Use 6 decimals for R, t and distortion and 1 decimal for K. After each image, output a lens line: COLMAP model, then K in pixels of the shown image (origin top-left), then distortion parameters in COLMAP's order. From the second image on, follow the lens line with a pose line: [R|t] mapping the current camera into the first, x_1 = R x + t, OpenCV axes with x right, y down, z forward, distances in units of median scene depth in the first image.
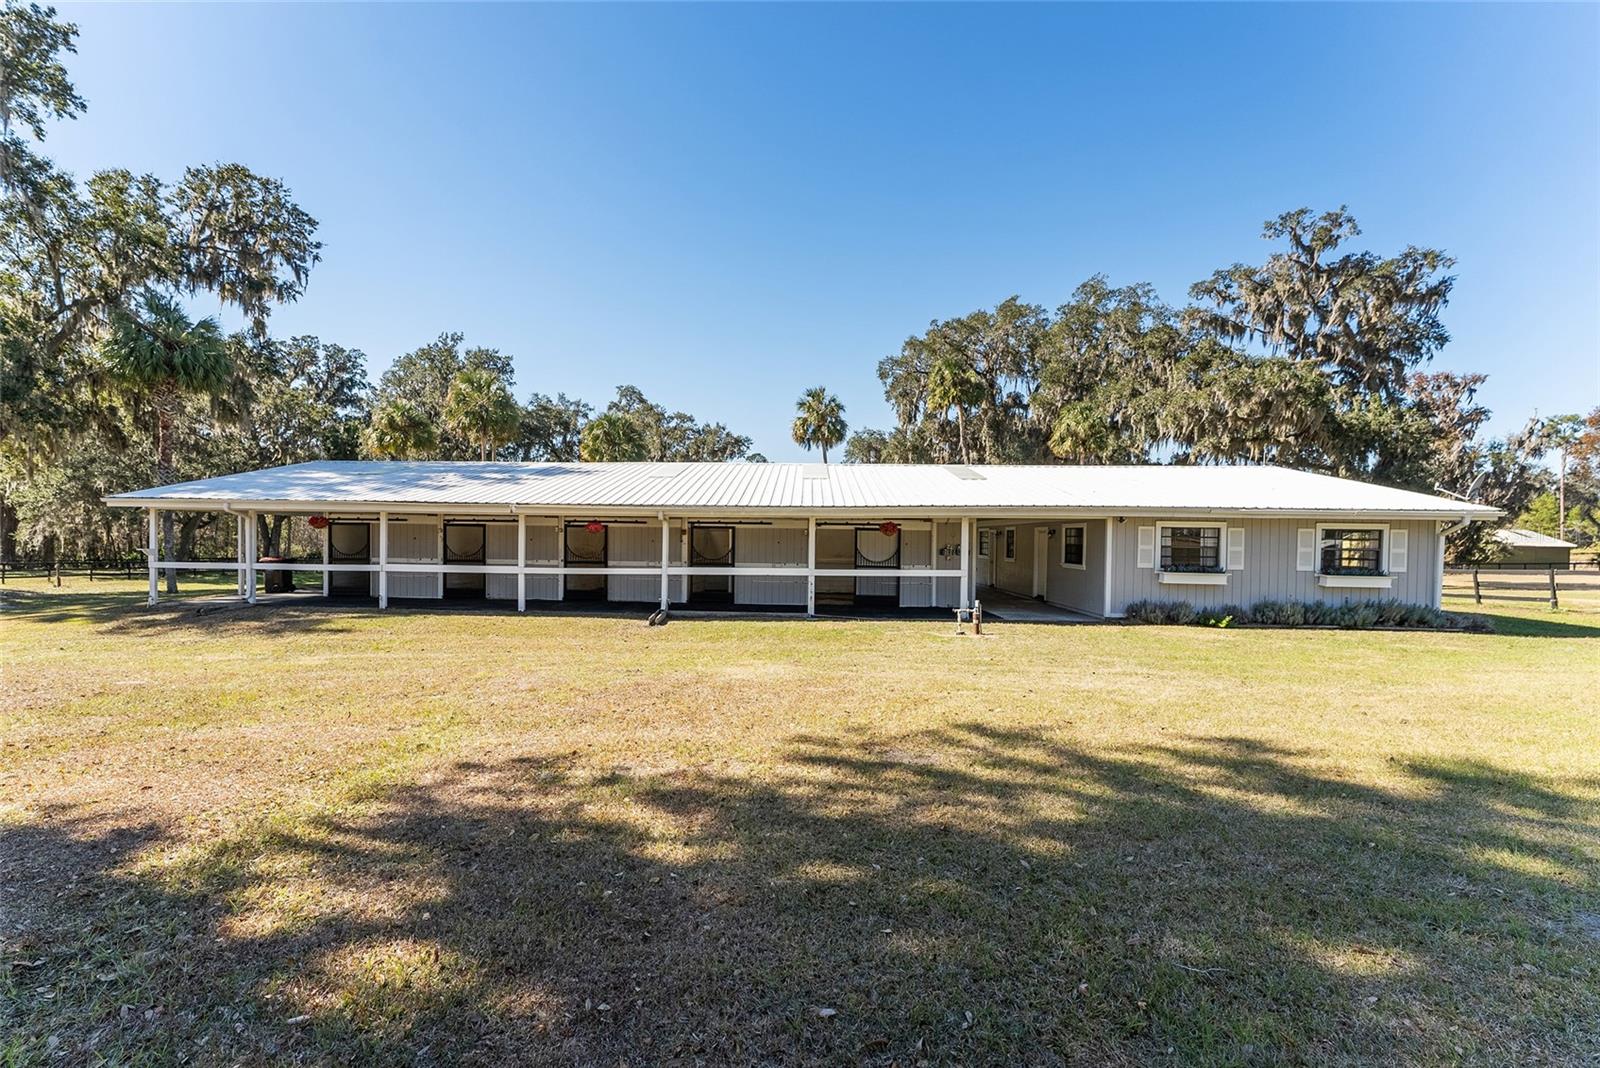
lens RADIAL K [[642.4, 0, 797.1], [0, 642.4, 540.3], [0, 0, 1]] dist [0.001228, 0.000170]
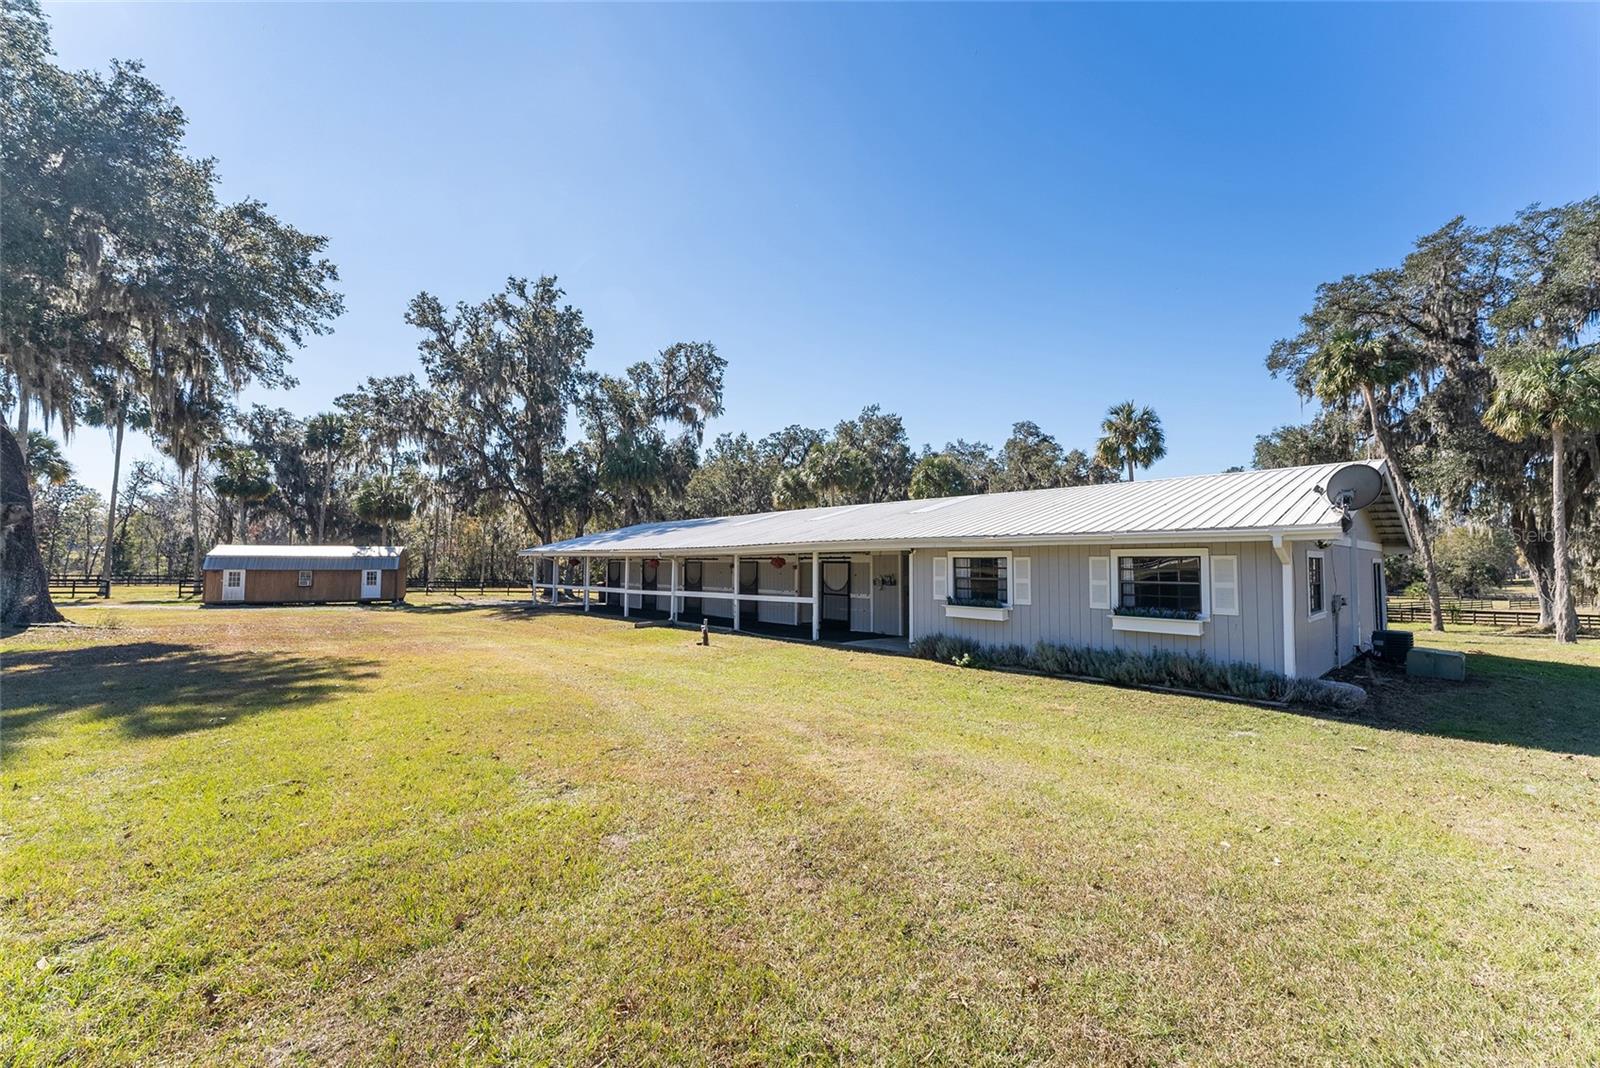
lens RADIAL K [[642.4, 0, 797.1], [0, 642.4, 540.3], [0, 0, 1]] dist [0.001228, 0.000170]
pose [[0.719208, -0.036361, -0.693843, 1.022573], [0.000291, 0.998645, -0.052033, 0.003205], [0.694795, 0.037220, 0.718245, 0.137323]]
